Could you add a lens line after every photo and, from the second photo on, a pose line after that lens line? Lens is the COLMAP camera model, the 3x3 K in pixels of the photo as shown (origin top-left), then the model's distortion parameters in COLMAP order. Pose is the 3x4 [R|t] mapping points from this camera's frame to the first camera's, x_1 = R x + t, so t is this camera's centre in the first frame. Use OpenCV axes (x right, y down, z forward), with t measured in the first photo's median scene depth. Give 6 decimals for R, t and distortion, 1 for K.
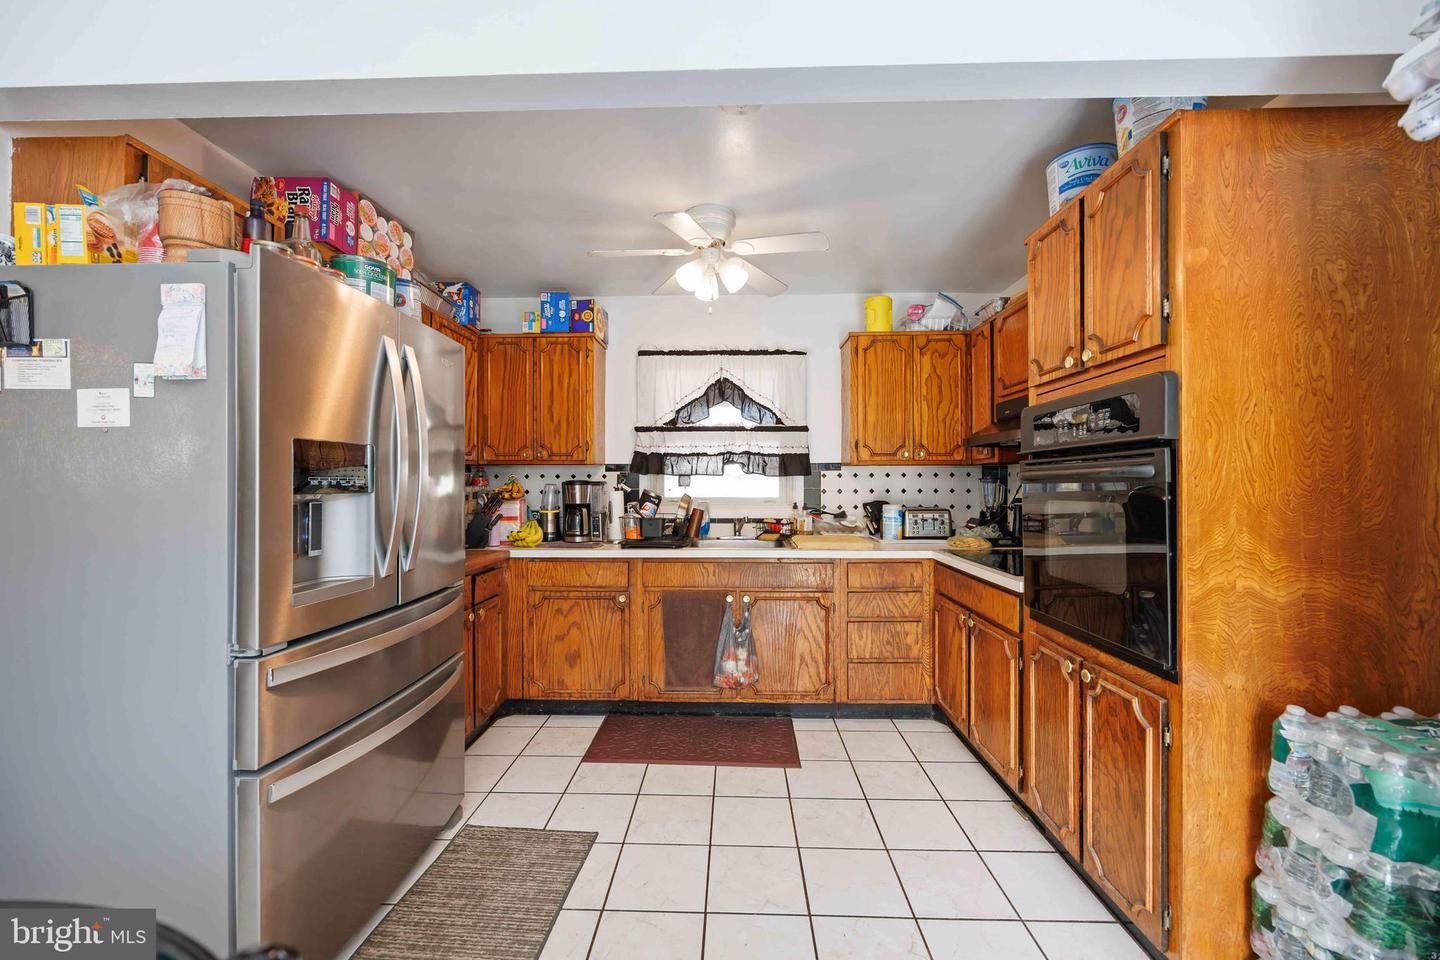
lens RADIAL K [[557.5, 0, 716.8], [0, 557.5, 482.5], [0, 0, 1]] dist [-0.001055, 0.000135]
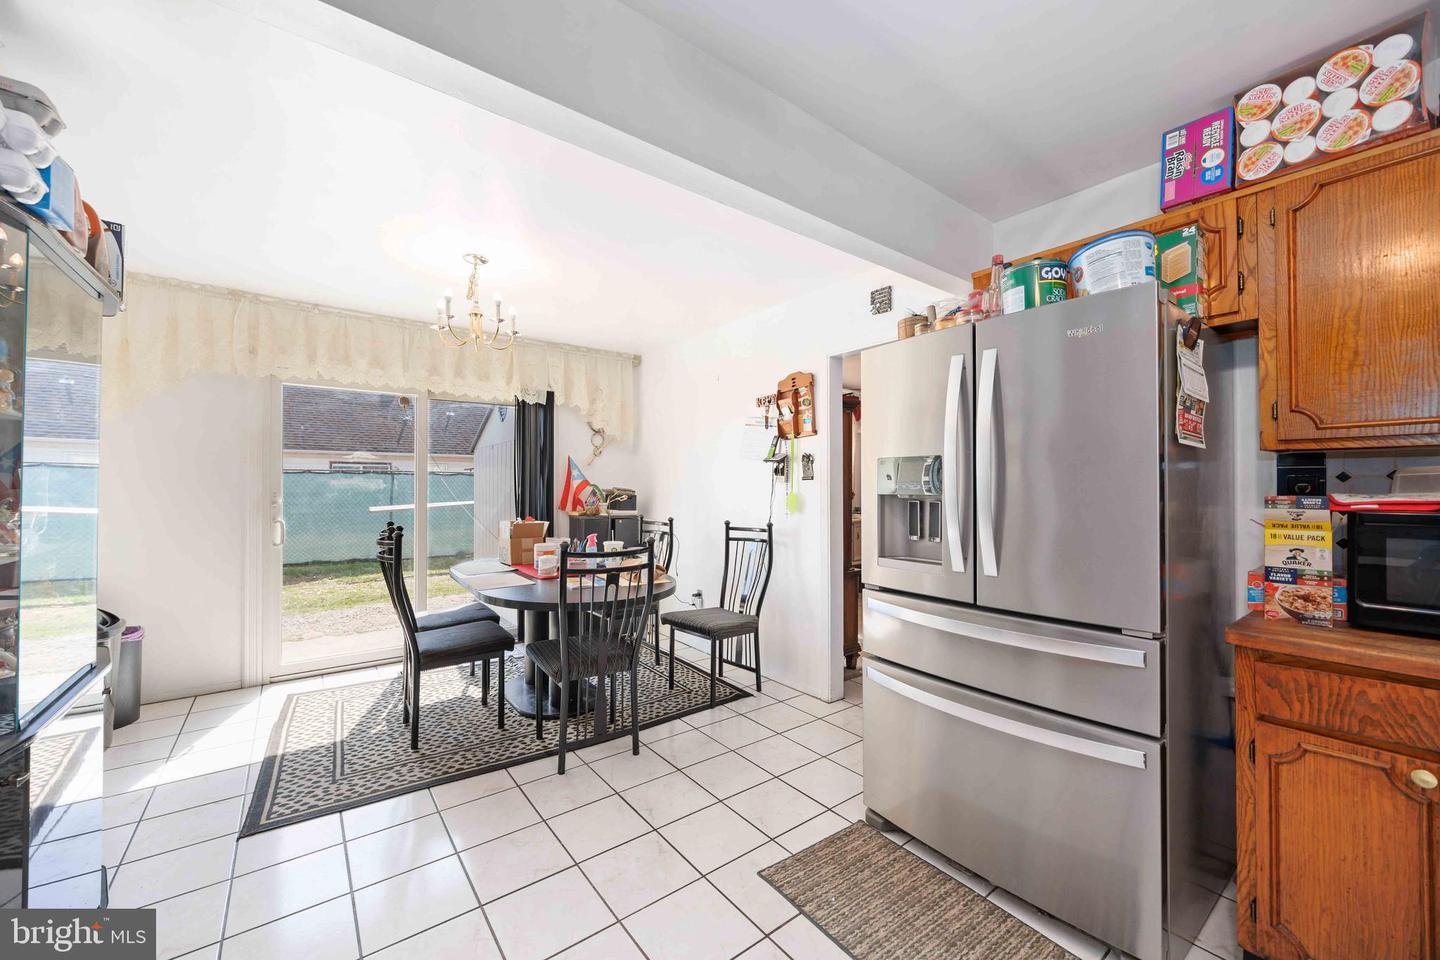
lens RADIAL K [[557.5, 0, 716.8], [0, 557.5, 482.5], [0, 0, 1]] dist [-0.001055, 0.000135]
pose [[-0.776219, -0.006532, -0.630429, 0.259313], [-0.001973, 0.999967, -0.007931, 0.000700], [0.630460, -0.004913, -0.776206, 0.843419]]
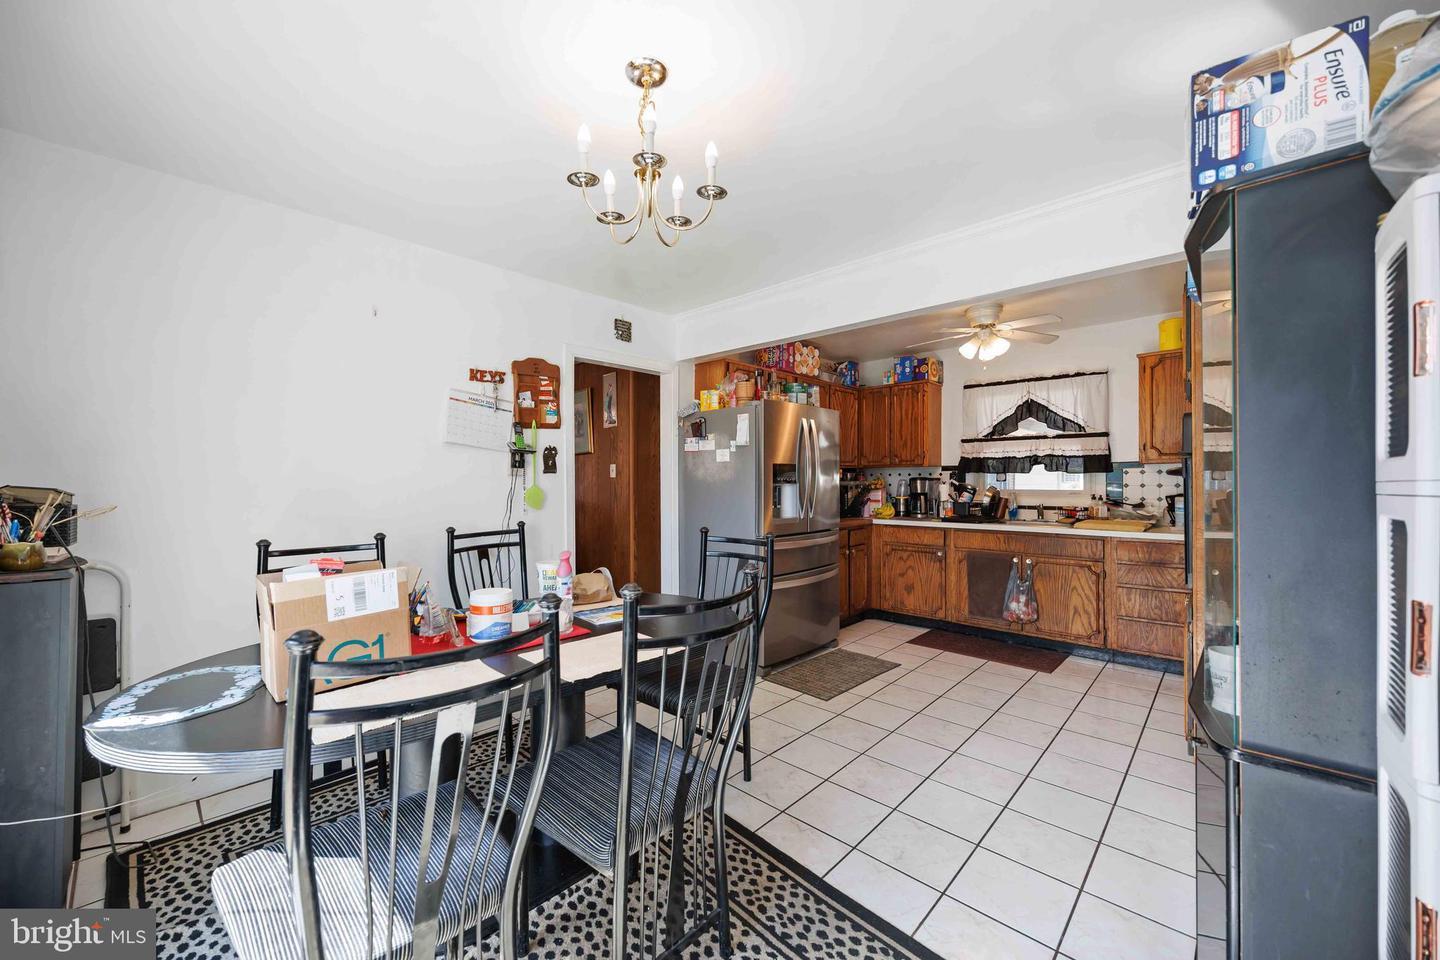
lens RADIAL K [[557.5, 0, 716.8], [0, 557.5, 482.5], [0, 0, 1]] dist [-0.001055, 0.000135]
pose [[0.746879, 0.002026, -0.664957, 0.390158], [0.003274, 0.999972, 0.006724, -0.001869], [0.664952, -0.007199, 0.746851, -0.558280]]
